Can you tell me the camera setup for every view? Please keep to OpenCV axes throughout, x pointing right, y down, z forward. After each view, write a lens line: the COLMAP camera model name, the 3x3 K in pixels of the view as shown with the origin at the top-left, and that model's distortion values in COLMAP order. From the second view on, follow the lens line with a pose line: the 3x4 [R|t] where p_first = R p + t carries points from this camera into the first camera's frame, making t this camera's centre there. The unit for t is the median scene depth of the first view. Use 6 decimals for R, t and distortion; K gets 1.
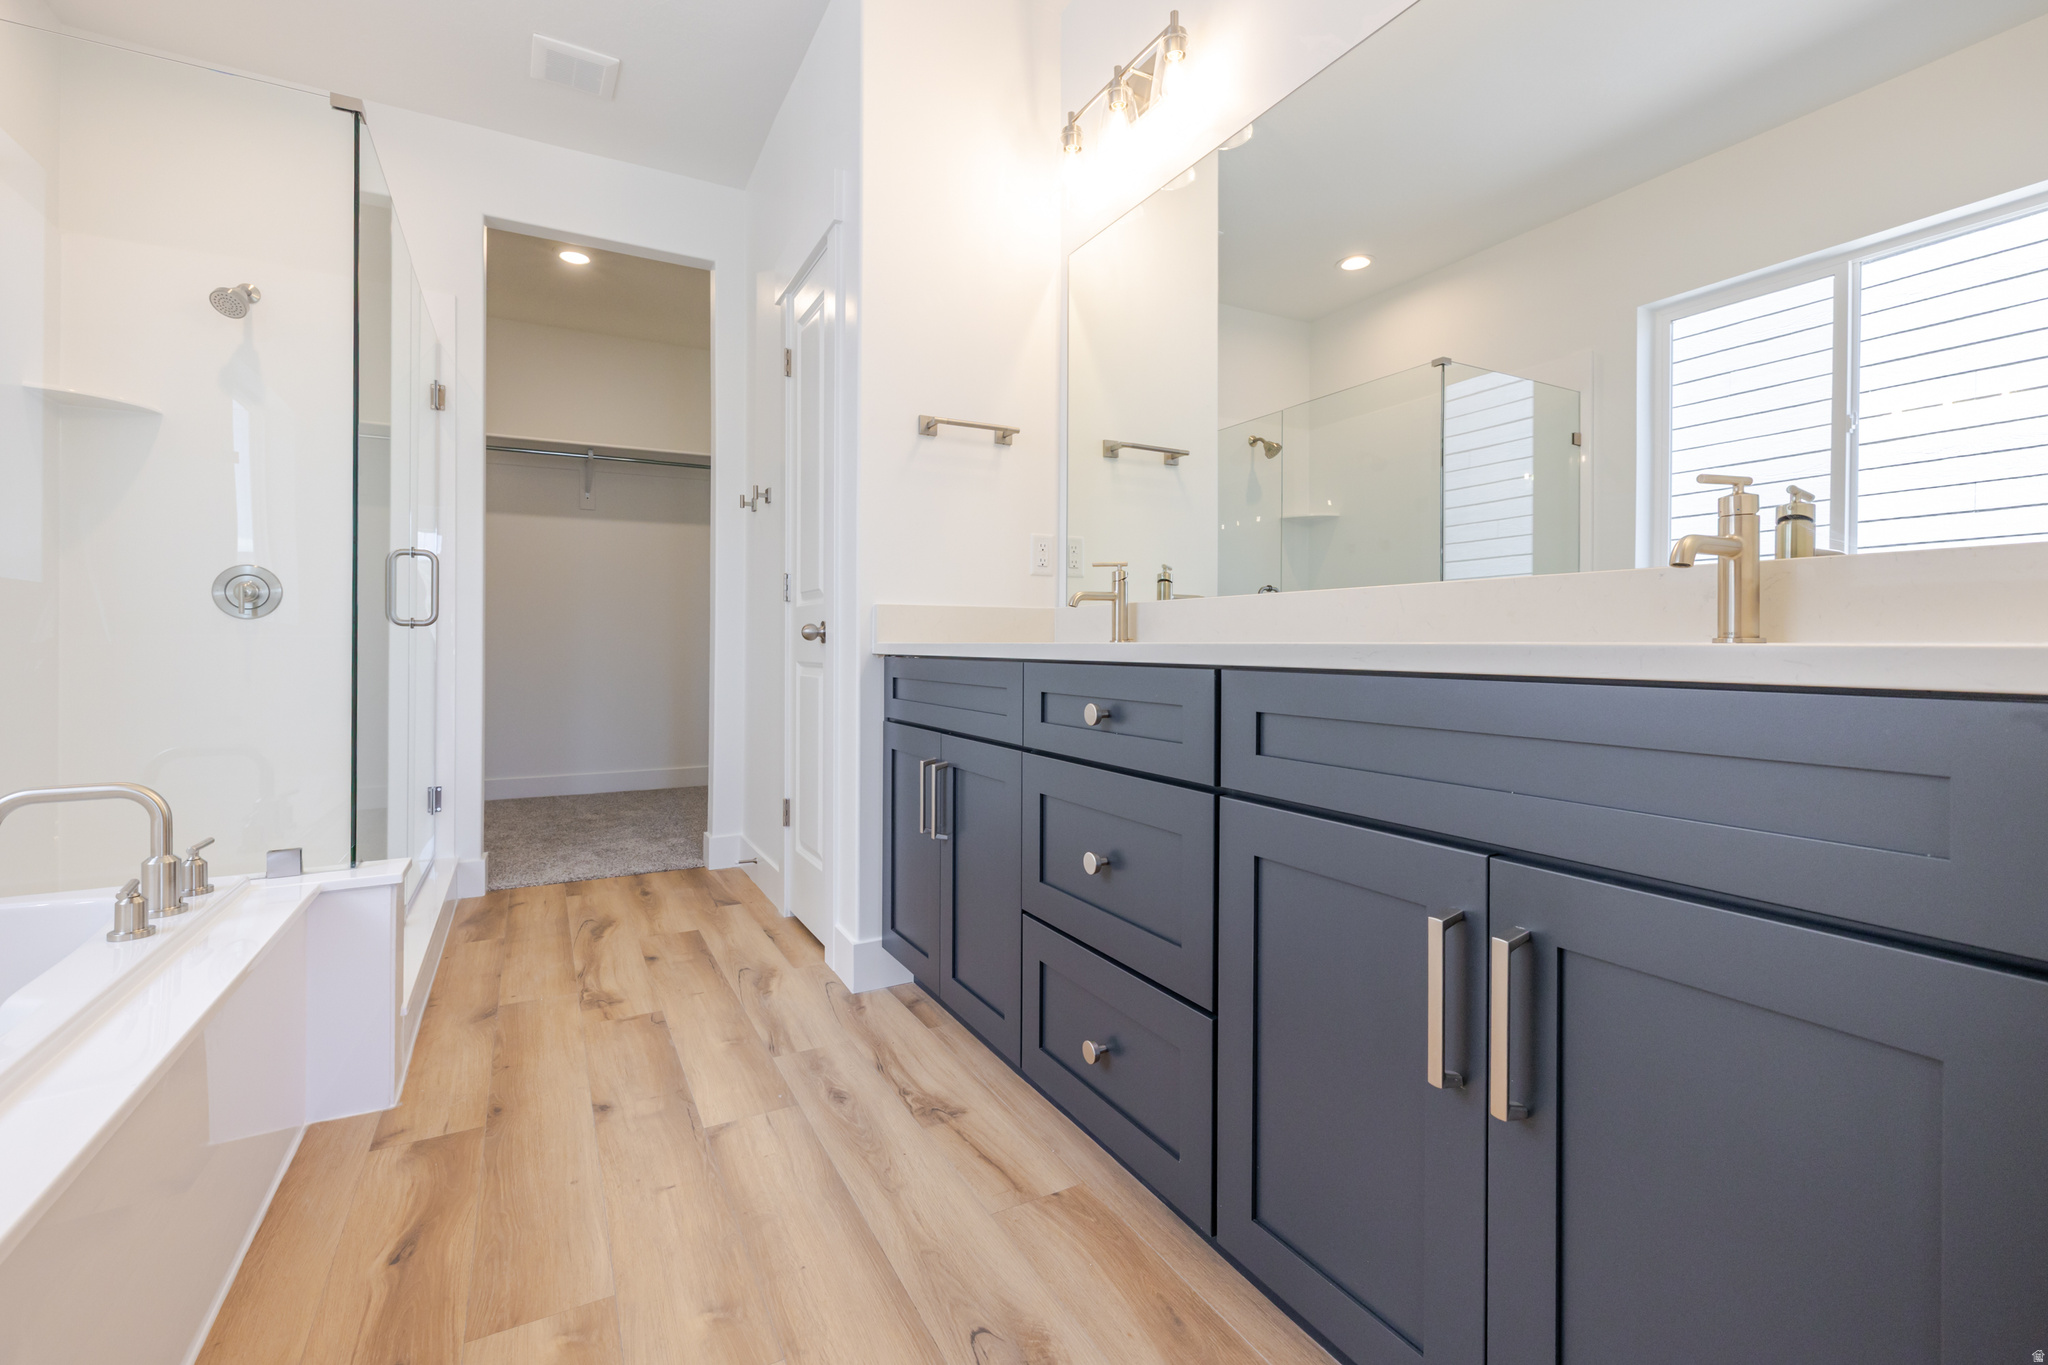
lens RADIAL K [[884.9, 0, 1054.3], [0, 884.9, 596.8], [0, 0, 1]] dist [-0.001734, 0.001885]
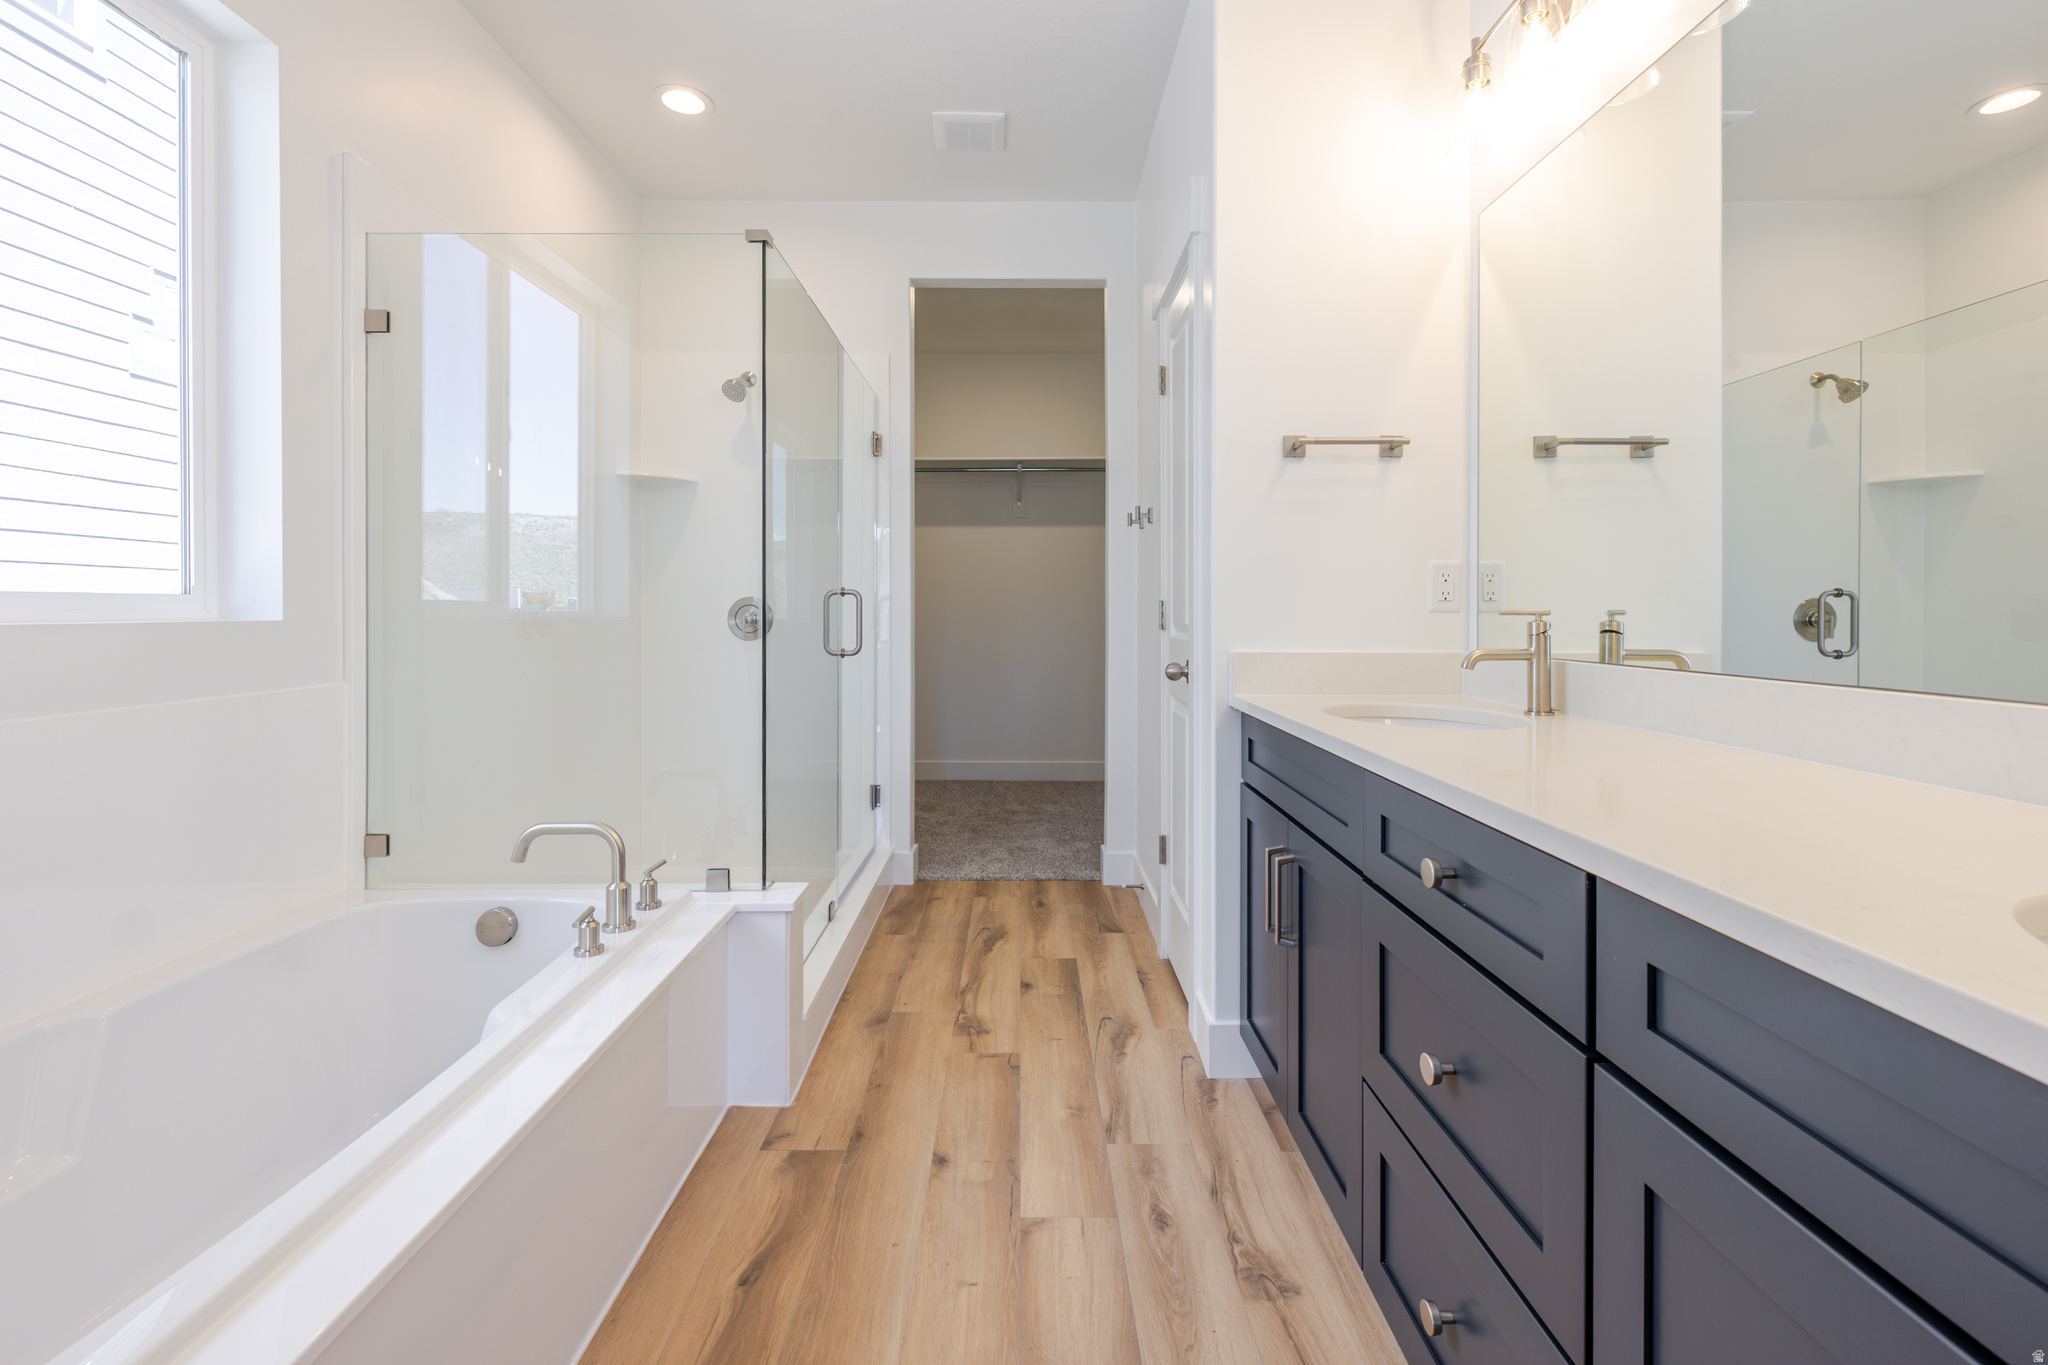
lens RADIAL K [[884.9, 0, 1087.3], [0, 884.9, 535.9], [0, 0, 1]] dist [-0.001734, 0.001885]
pose [[0.871308, -0.008678, -0.490659, 0.117016], [0.011887, 0.999923, 0.003425, -0.117910], [0.490592, -0.008817, 0.871345, 0.140407]]
